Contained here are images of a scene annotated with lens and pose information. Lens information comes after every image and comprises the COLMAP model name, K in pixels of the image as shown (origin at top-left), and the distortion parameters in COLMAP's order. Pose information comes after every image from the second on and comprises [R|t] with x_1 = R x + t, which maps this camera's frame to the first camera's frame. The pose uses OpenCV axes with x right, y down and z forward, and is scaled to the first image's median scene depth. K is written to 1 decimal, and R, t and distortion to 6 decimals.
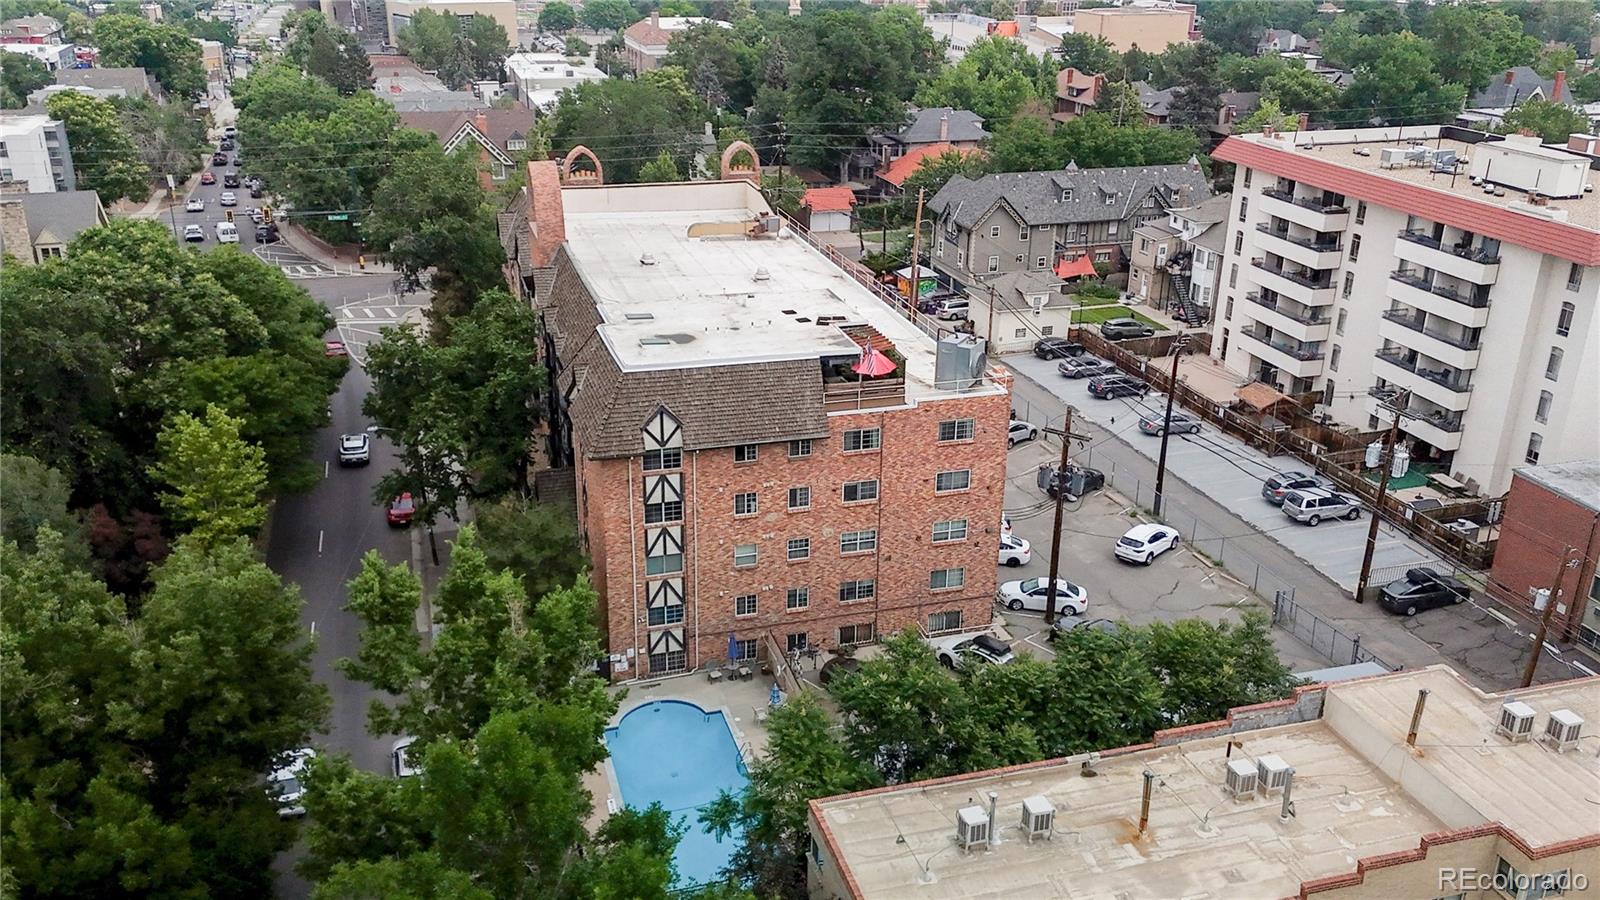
lens RADIAL K [[1326.8, 0, 797.1], [0, 1326.8, 447.5], [0, 0, 1]] dist [0.075826, -0.059420]
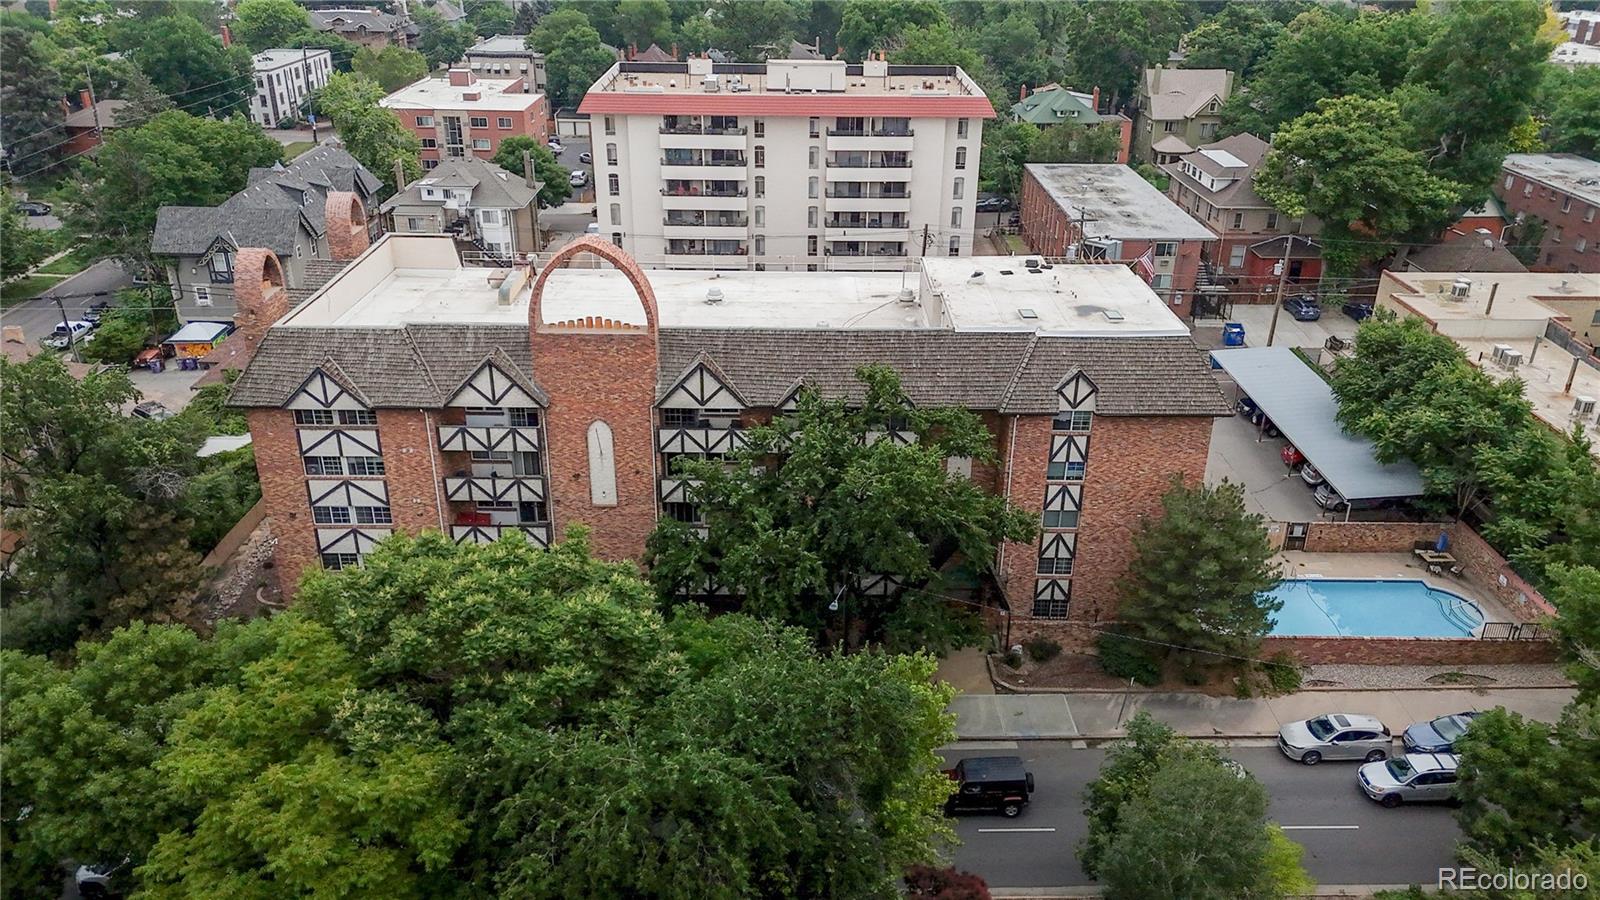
lens RADIAL K [[1194.0, 0, 807.1], [0, 1194.0, 453.9], [0, 0, 1]] dist [0.070329, -0.066432]
pose [[0.278187, -0.416037, 0.865751, -0.968524], [0.353183, 0.882492, 0.310596, -0.337280], [-0.893238, 0.219365, 0.392435, 0.812625]]
